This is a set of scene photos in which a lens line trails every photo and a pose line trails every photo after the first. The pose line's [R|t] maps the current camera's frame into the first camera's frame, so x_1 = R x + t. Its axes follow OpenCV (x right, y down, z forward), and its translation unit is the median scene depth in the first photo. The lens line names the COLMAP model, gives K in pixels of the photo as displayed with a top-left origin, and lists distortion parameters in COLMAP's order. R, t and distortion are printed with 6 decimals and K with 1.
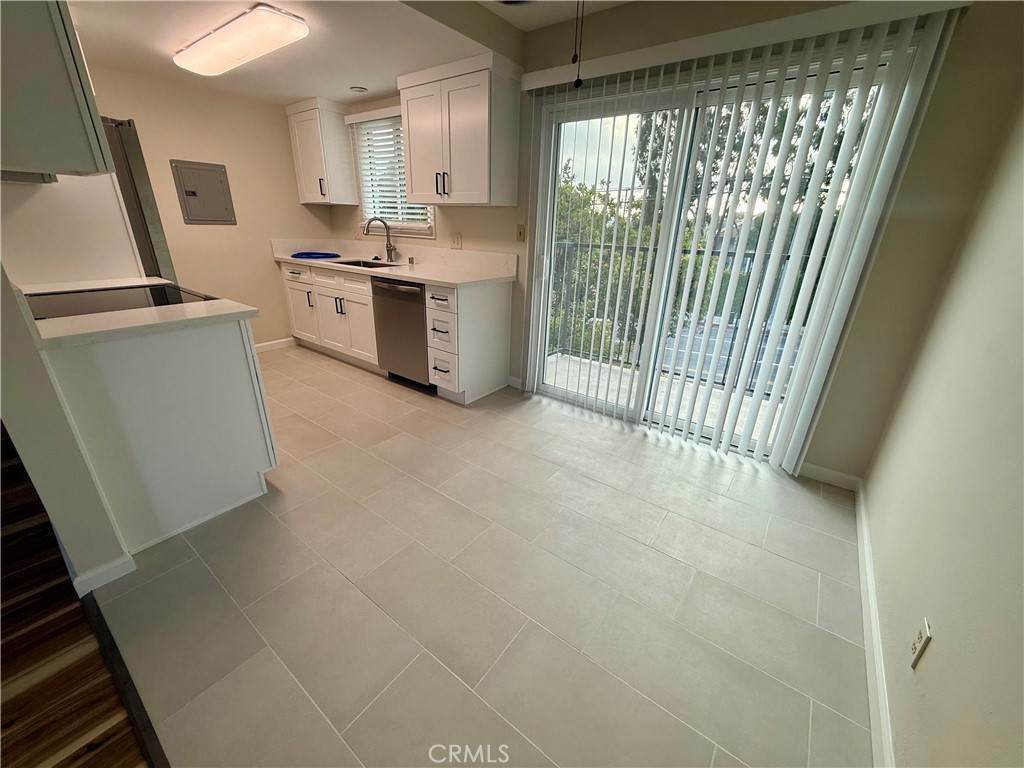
lens RADIAL K [[404.4, 0, 507.5], [0, 404.4, 384.6], [0, 0, 1]] dist [-0.001770, -0.000482]
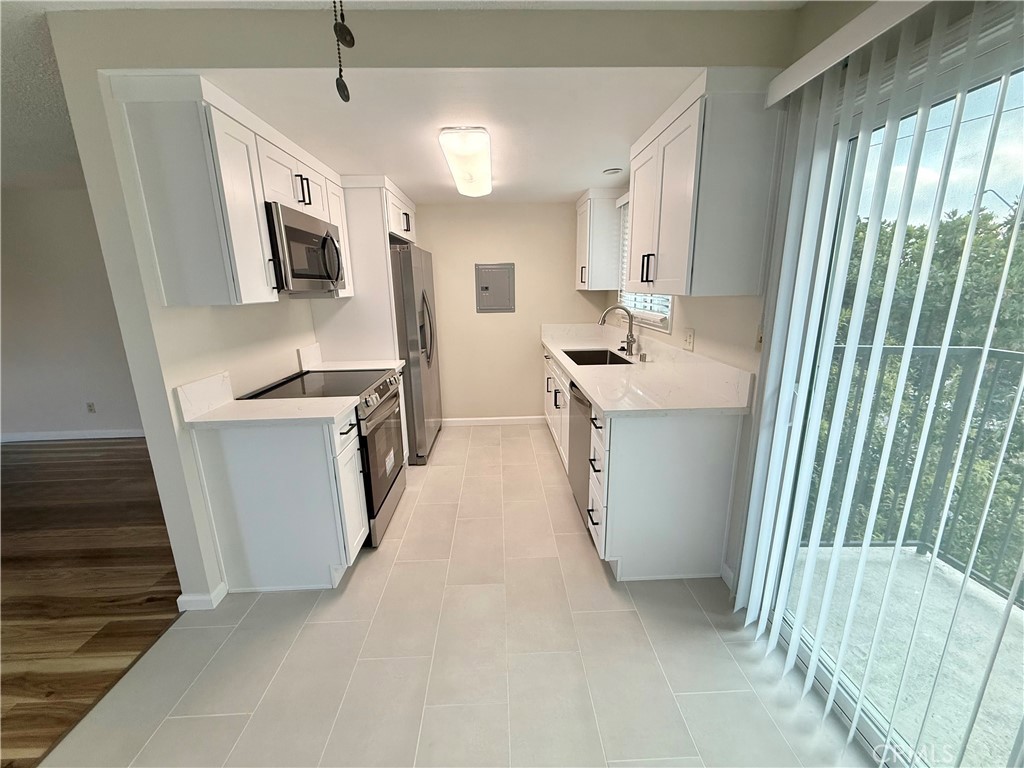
lens RADIAL K [[404.4, 0, 510.3], [0, 404.4, 382.8], [0, 0, 1]] dist [-0.001770, -0.000482]
pose [[0.628883, 0.139758, -0.764836, 0.318430], [-0.251993, 0.967250, -0.030455, -0.259100], [0.735531, 0.211886, 0.643505, 0.477299]]
